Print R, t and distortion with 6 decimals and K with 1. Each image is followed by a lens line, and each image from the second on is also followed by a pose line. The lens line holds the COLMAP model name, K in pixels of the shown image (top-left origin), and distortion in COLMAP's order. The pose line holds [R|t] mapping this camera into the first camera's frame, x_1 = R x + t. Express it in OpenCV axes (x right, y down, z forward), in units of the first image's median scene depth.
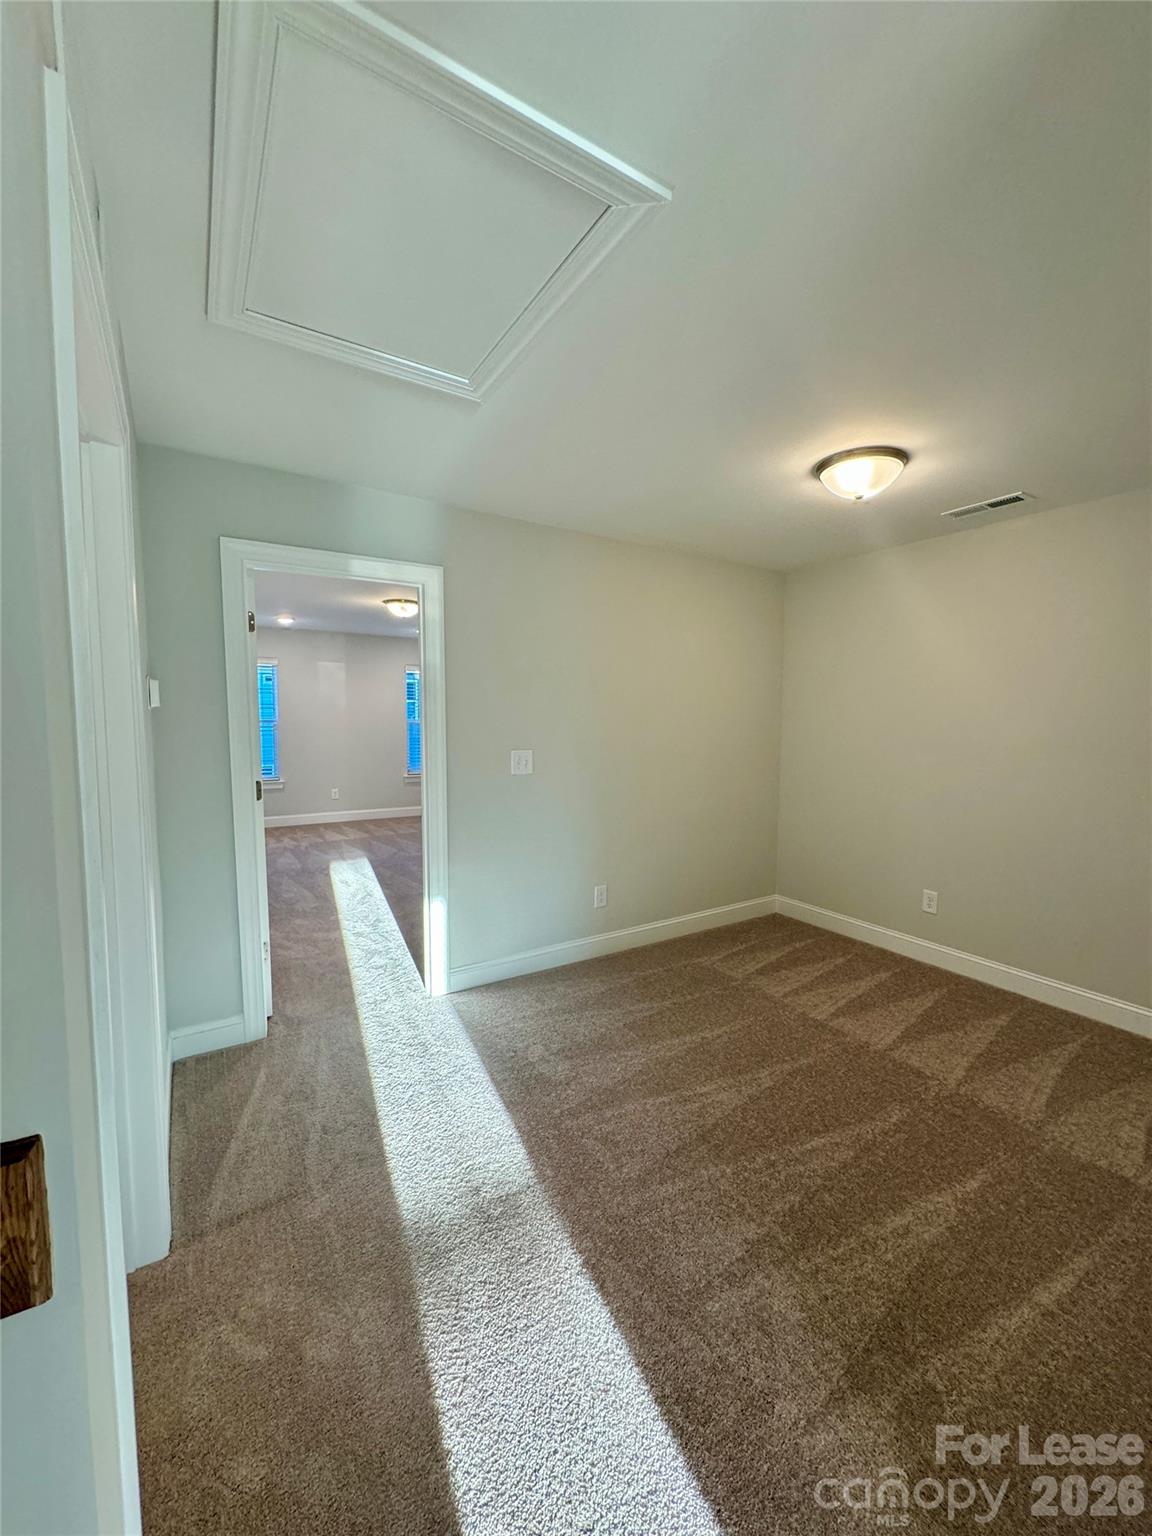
lens RADIAL K [[614.9, 0, 585.3], [0, 614.9, 769.1], [0, 0, 1]] dist [-0.002064, 0.000163]
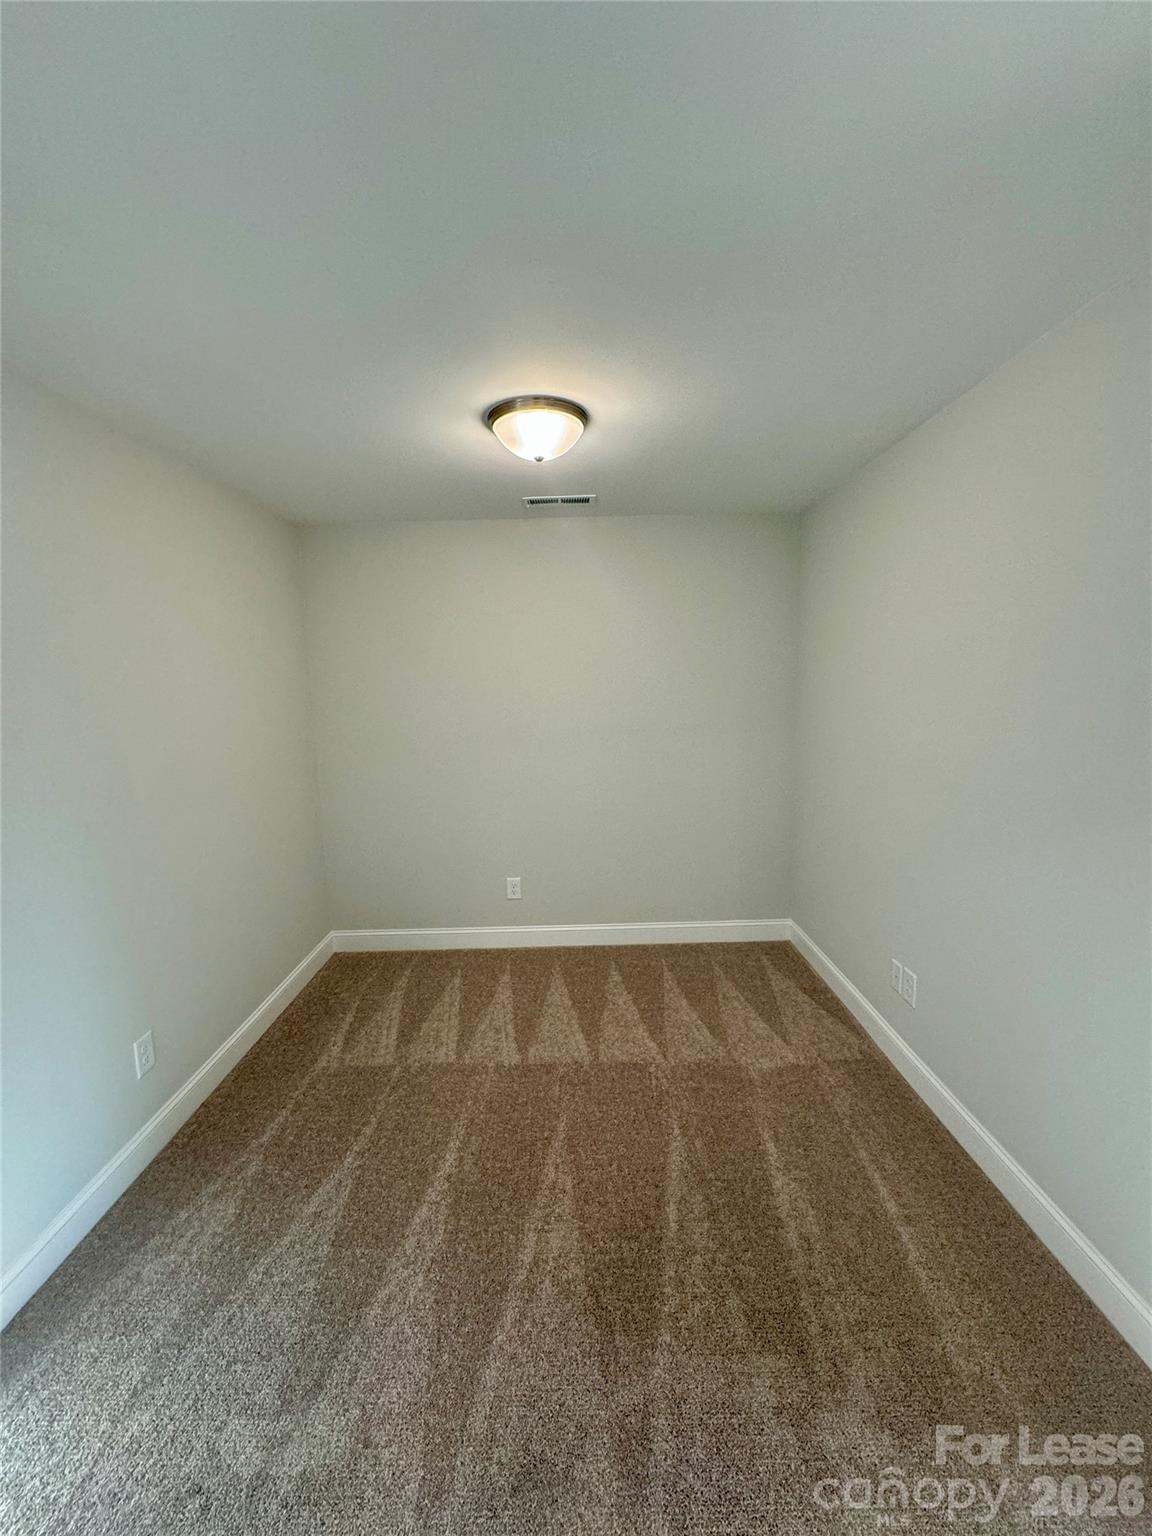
lens RADIAL K [[614.9, 0, 575.4], [0, 614.9, 760.2], [0, 0, 1]] dist [-0.002064, 0.000163]
pose [[0.546659, -0.127962, 0.827520, -0.255430], [0.105085, 0.990925, 0.083811, -0.088006], [-0.830735, 0.041143, 0.555145, 0.458428]]
